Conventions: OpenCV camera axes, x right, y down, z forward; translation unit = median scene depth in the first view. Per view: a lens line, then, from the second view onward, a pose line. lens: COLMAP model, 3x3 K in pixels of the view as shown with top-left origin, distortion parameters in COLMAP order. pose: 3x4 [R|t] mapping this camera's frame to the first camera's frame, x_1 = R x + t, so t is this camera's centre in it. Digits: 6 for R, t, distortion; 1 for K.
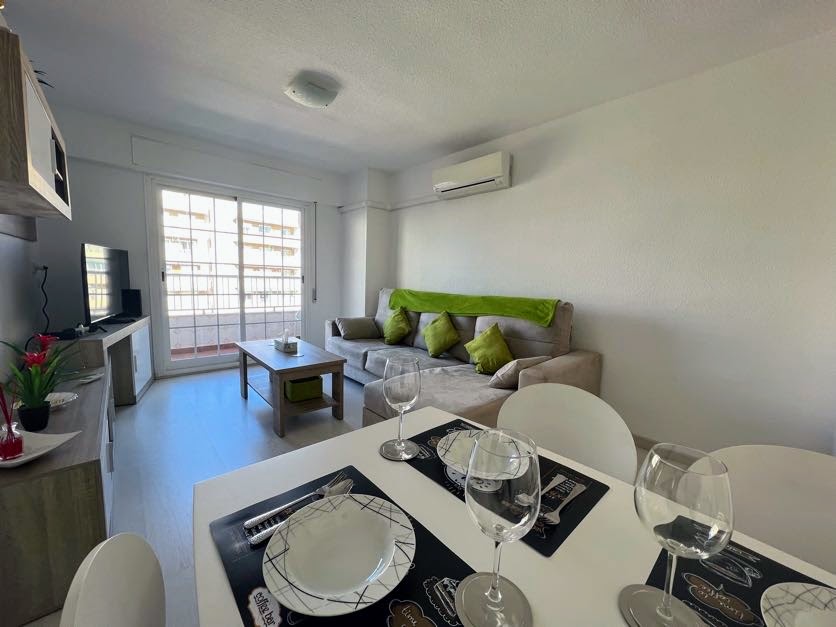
lens RADIAL K [[331.3, 0, 418.0], [0, 331.3, 313.5], [0, 0, 1]] dist [0.000108, 0.000009]
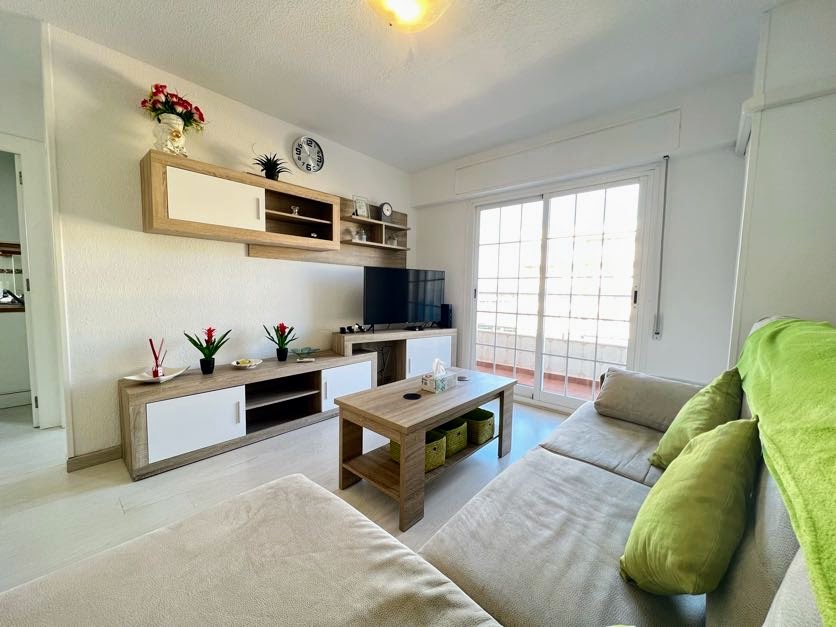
lens RADIAL K [[331.3, 0, 418.0], [0, 331.3, 313.5], [0, 0, 1]] dist [0.000108, 0.000009]
pose [[0.117239, 0.034044, -0.992520, 0.247256], [-0.126967, 0.991725, 0.019019, -0.045611], [0.984954, 0.123788, 0.120591, 0.701139]]
